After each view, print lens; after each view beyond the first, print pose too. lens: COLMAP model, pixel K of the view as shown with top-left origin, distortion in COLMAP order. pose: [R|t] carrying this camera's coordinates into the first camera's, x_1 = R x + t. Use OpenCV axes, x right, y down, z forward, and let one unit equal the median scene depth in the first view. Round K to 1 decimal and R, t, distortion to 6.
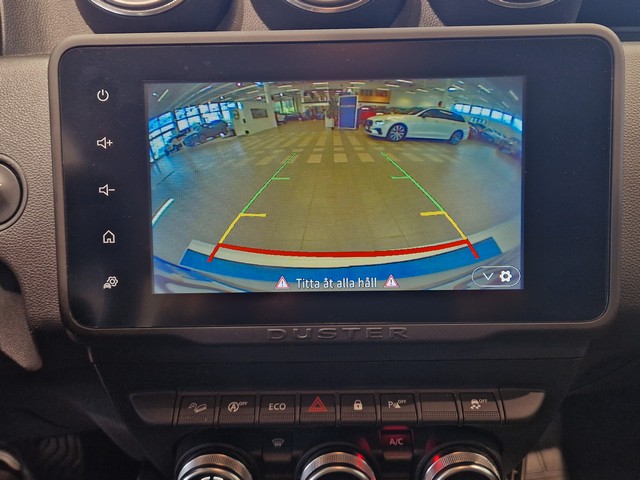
lens RADIAL K [[528.5, 0, 321.7], [0, 528.5, 240.8], [0, 0, 1]] dist [0.062025, -0.023381]
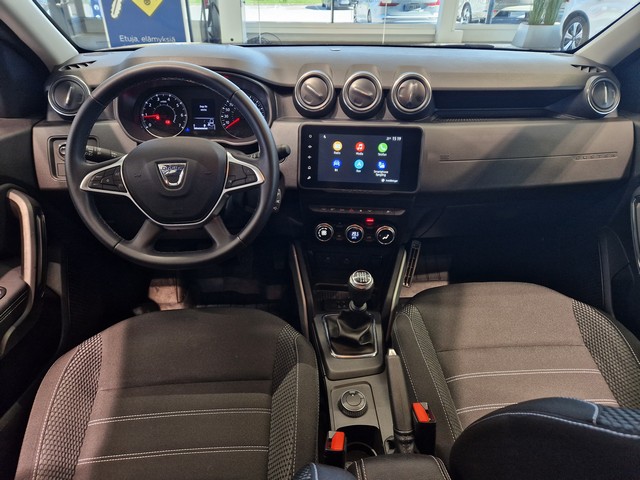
lens RADIAL K [[436.6, 0, 315.6], [0, 436.6, 247.1], [0, 0, 1]] dist [0.067328, -0.046213]
pose [[0.997023, 0.063065, -0.044360, -0.121033], [-0.055929, 0.987564, 0.146932, 0.101990], [0.053075, -0.144014, 0.988151, -2.548624]]
